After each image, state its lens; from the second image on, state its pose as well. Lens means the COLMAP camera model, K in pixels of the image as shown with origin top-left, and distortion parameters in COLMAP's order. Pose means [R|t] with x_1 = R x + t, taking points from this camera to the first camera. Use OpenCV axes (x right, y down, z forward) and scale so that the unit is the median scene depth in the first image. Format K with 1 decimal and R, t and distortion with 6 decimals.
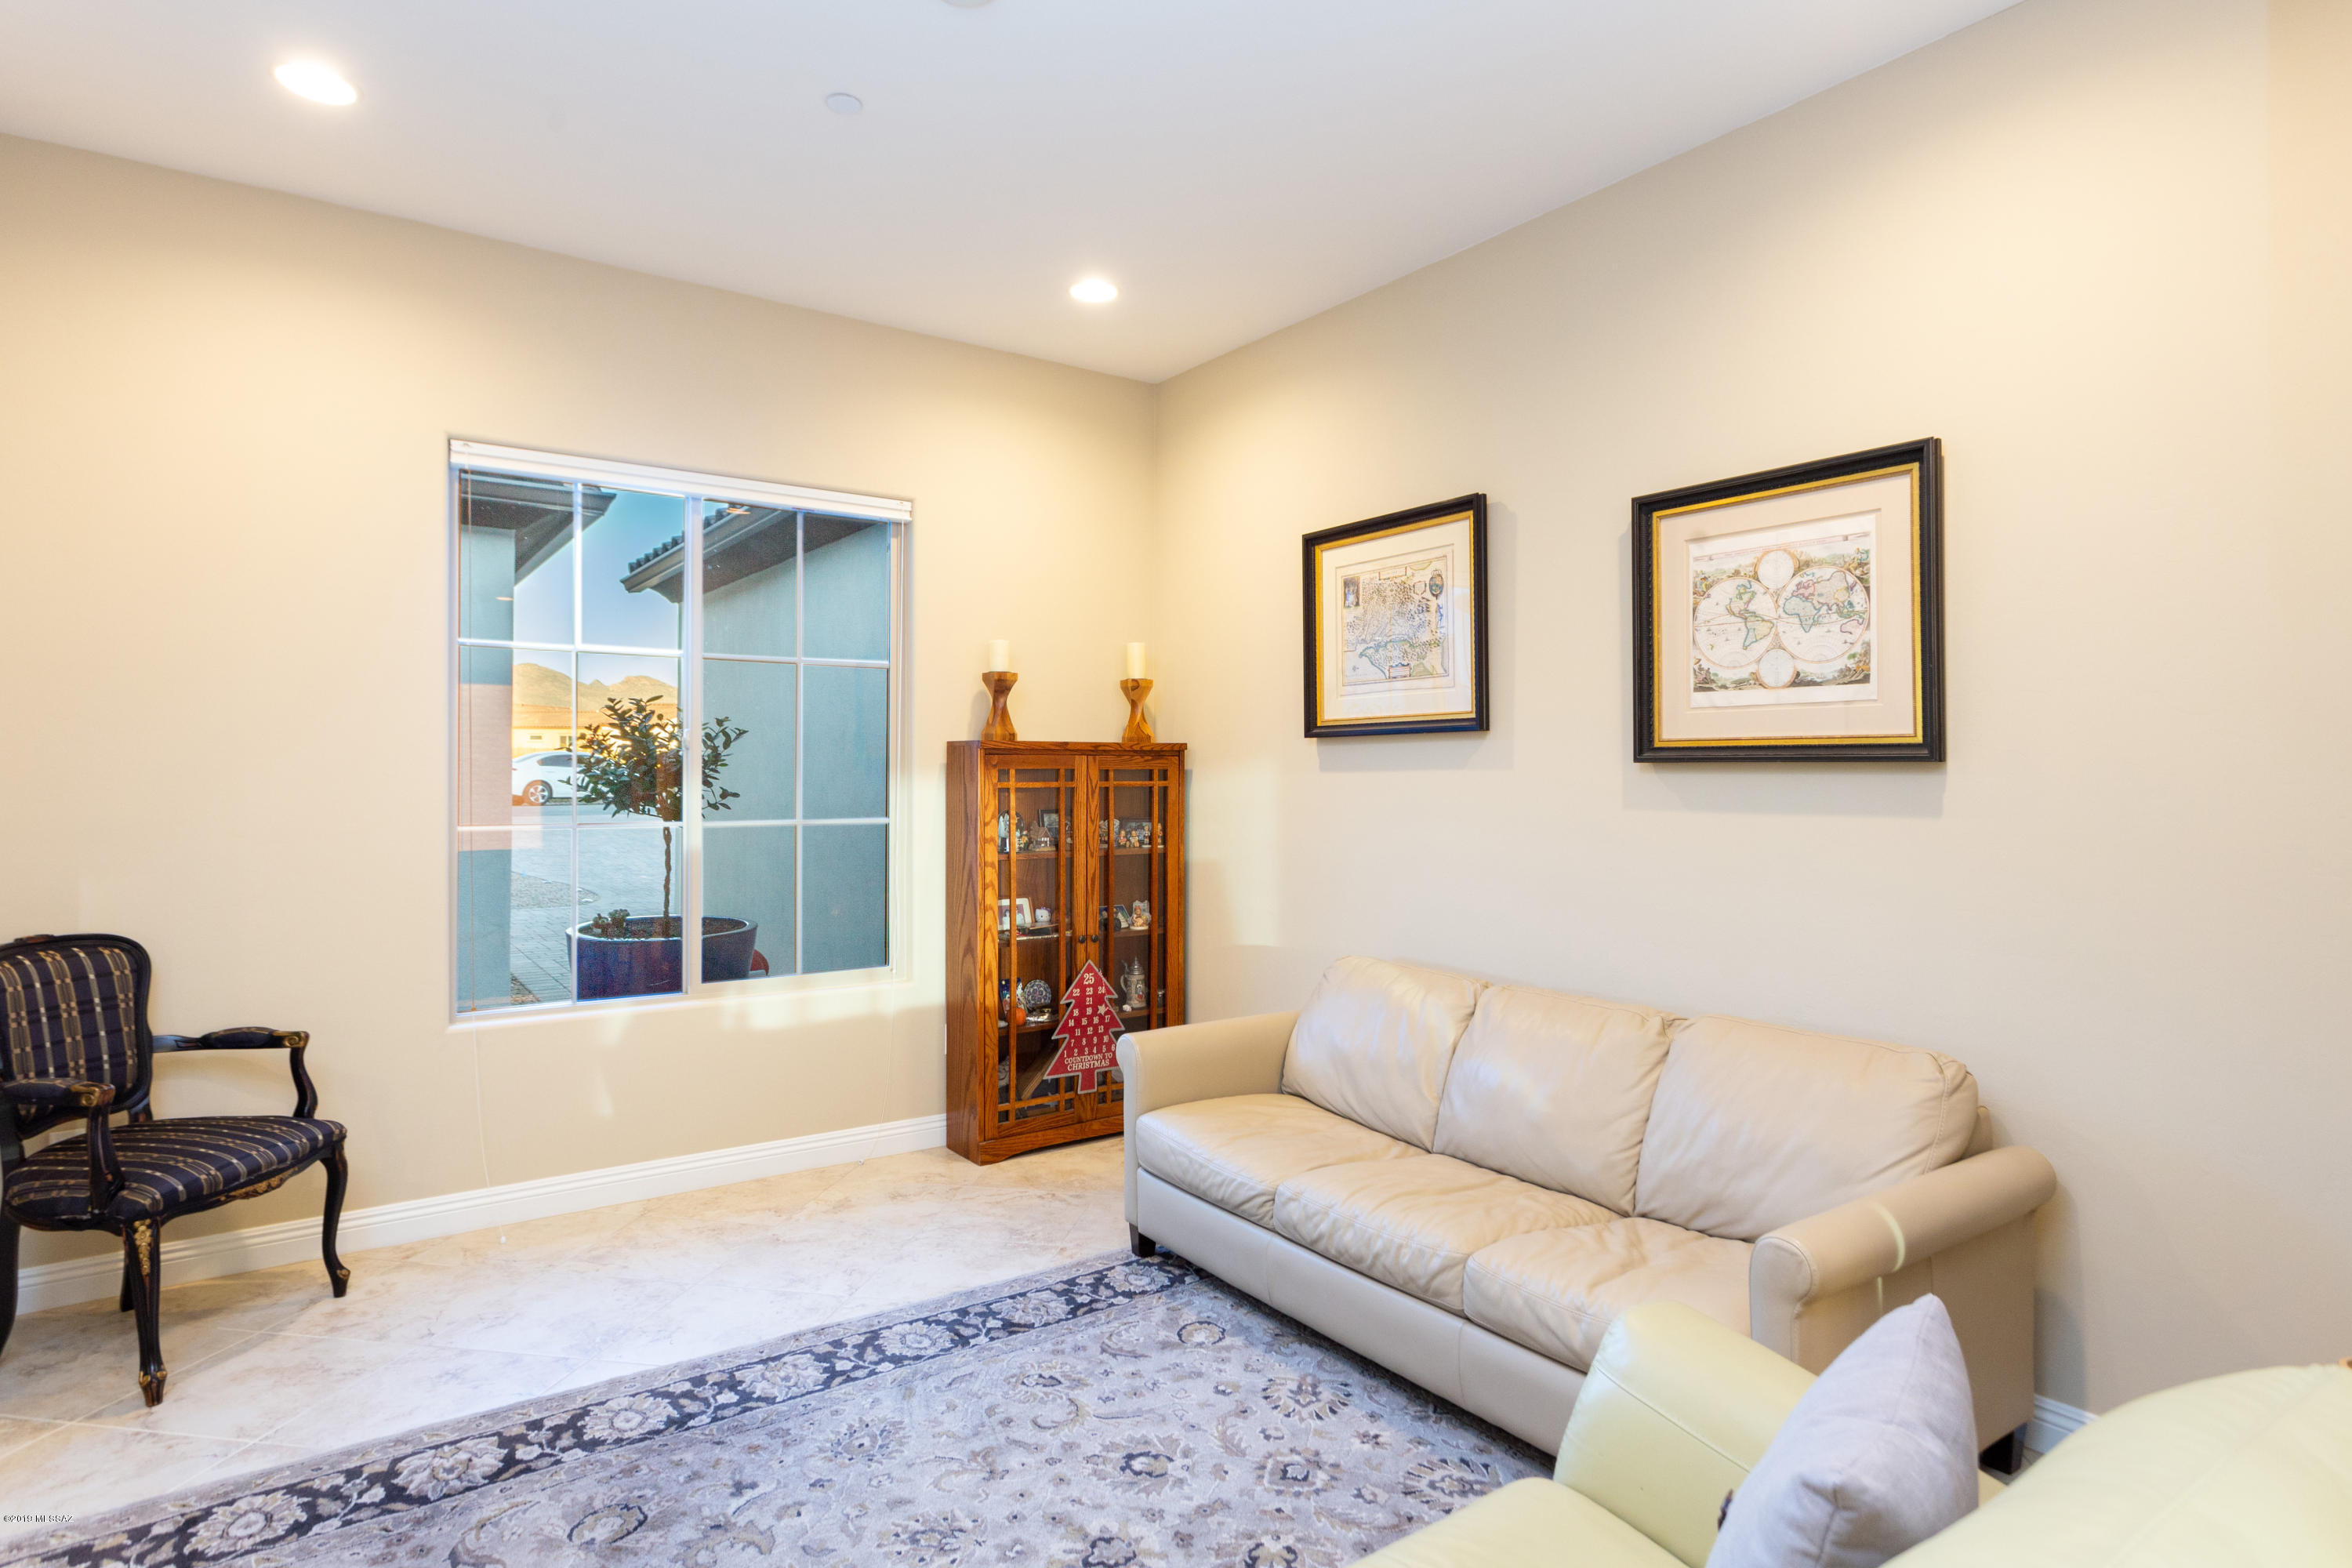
lens RADIAL K [[1326.9, 0, 1161.3], [0, 1326.9, 775.5], [0, 0, 1]] dist [0.007099, -0.001615]
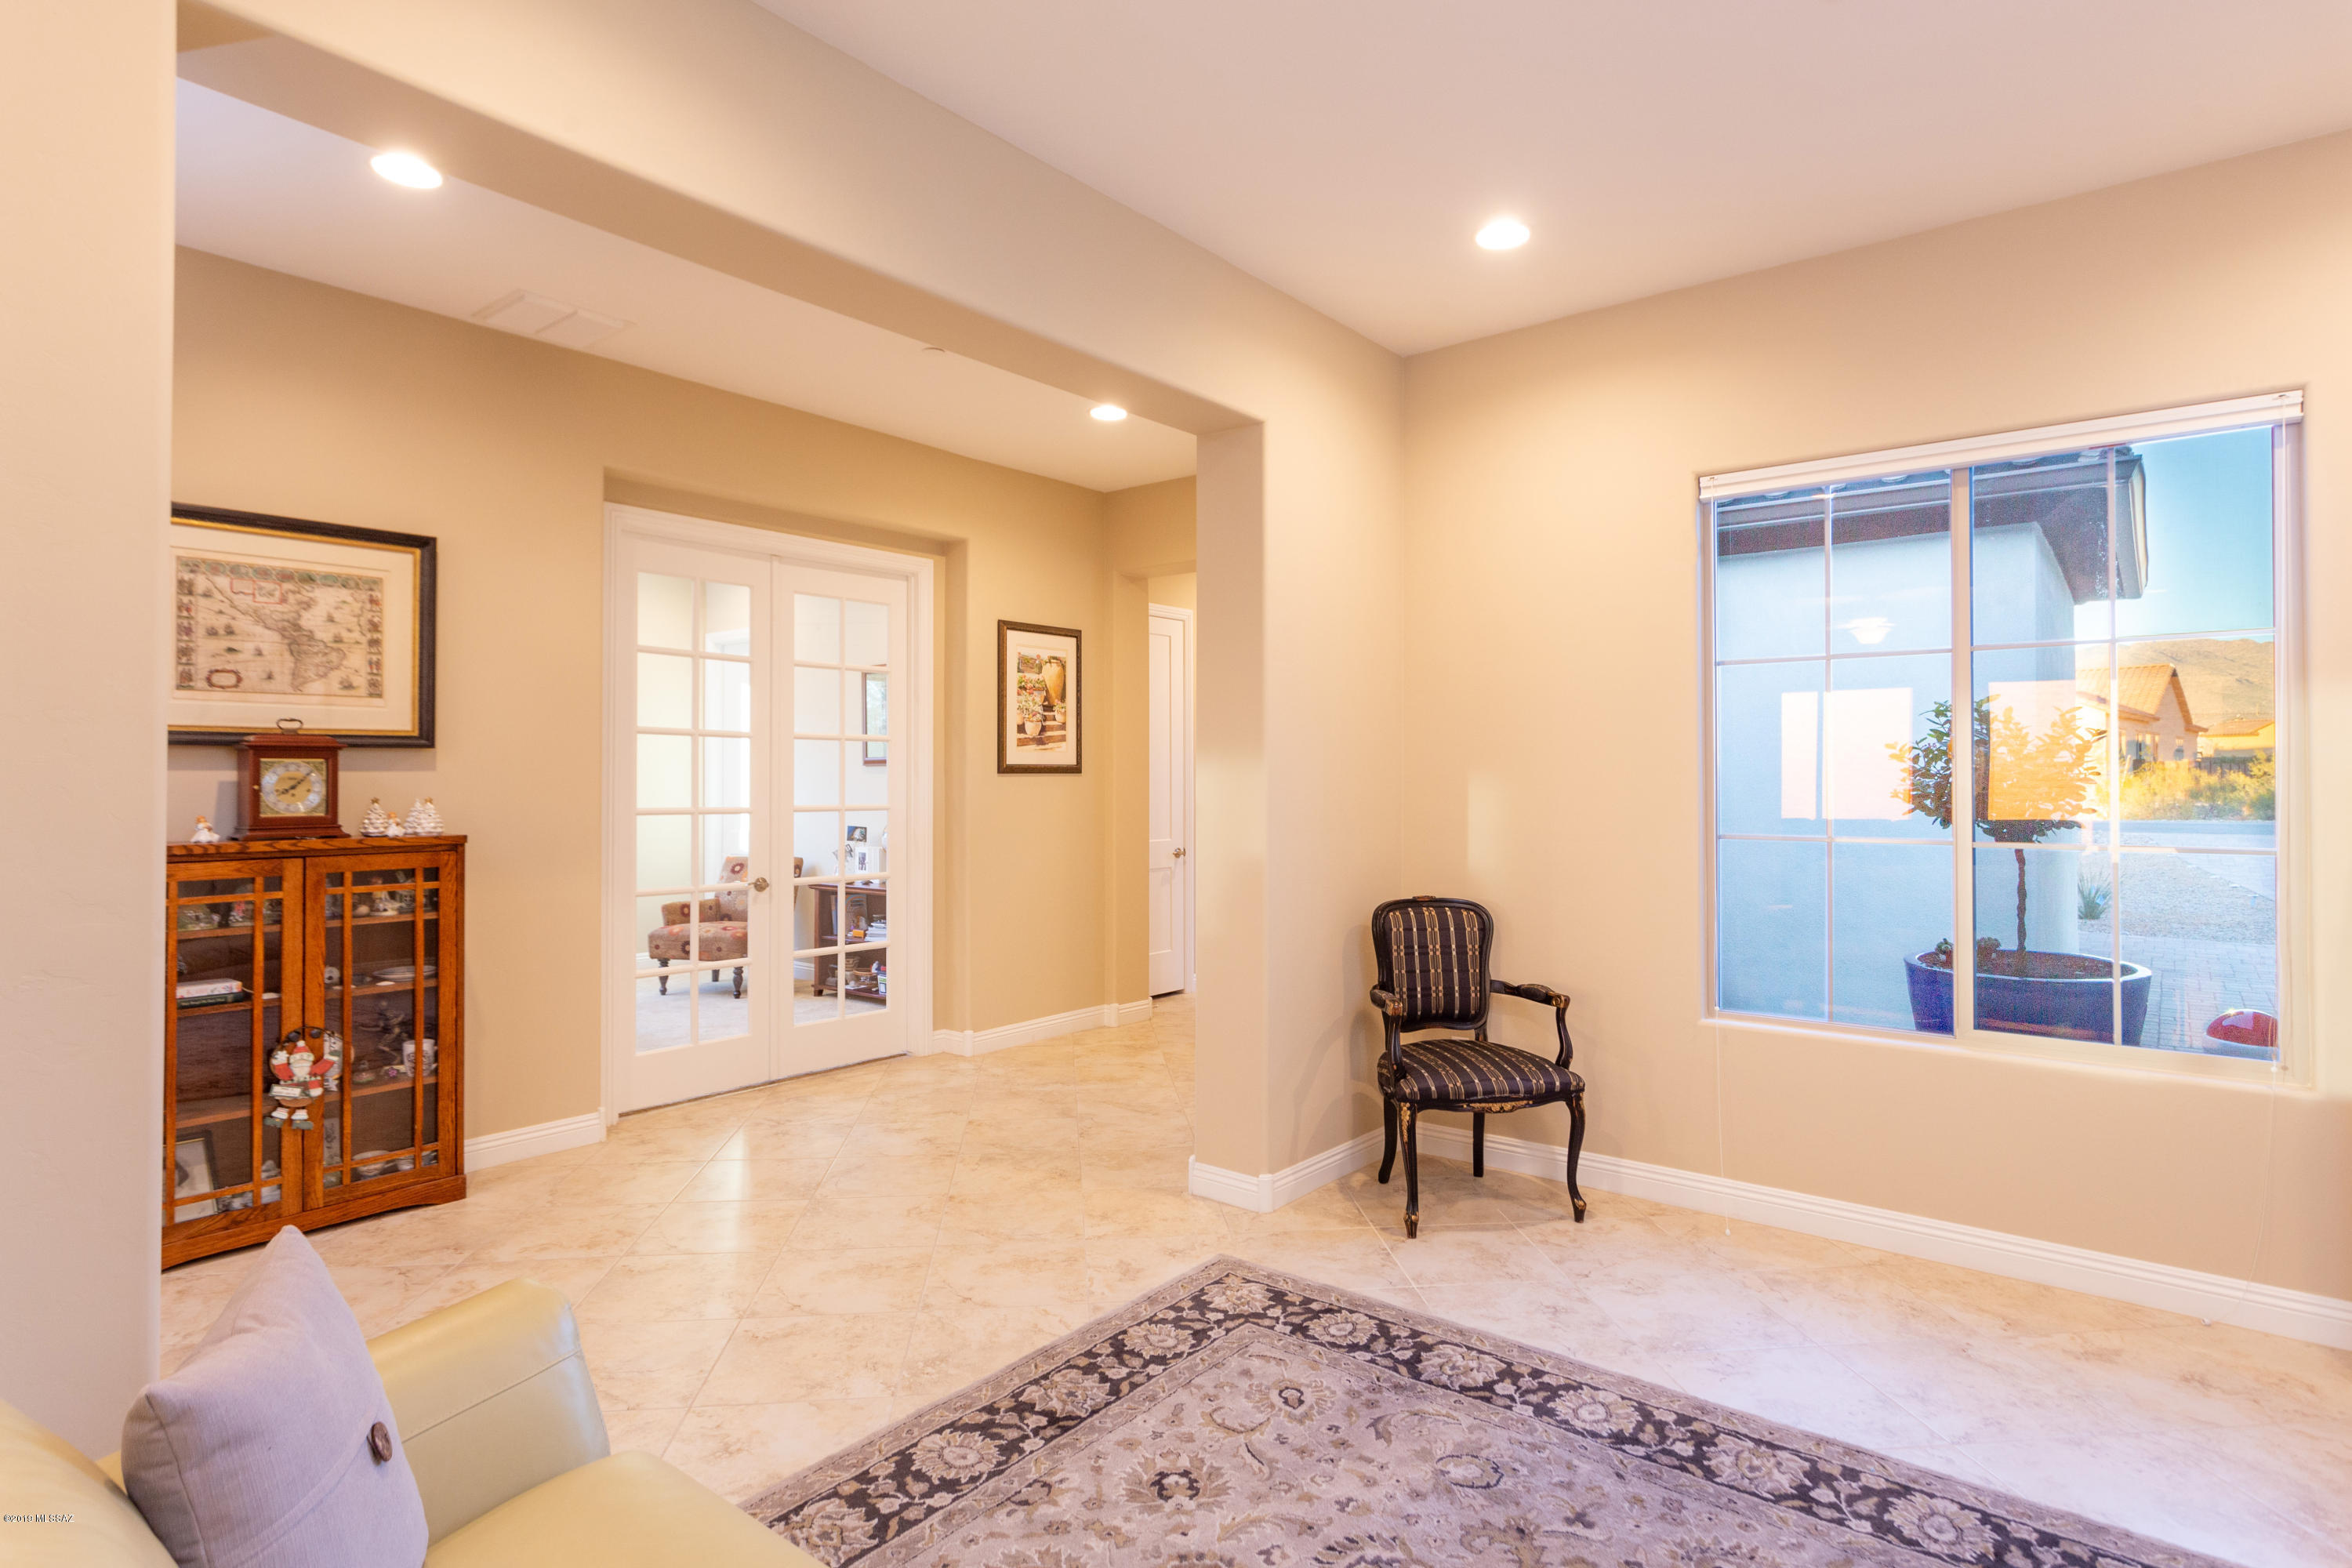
lens RADIAL K [[1224.9, 0, 1156.8], [0, 1224.9, 779.9], [0, 0, 1]] dist [-0.009236, 0.004015]
pose [[0.248242, -0.003548, -0.968692, 0.397560], [-0.003491, 0.999984, -0.004557, 0.000170], [0.968692, 0.004513, 0.248225, 0.400758]]
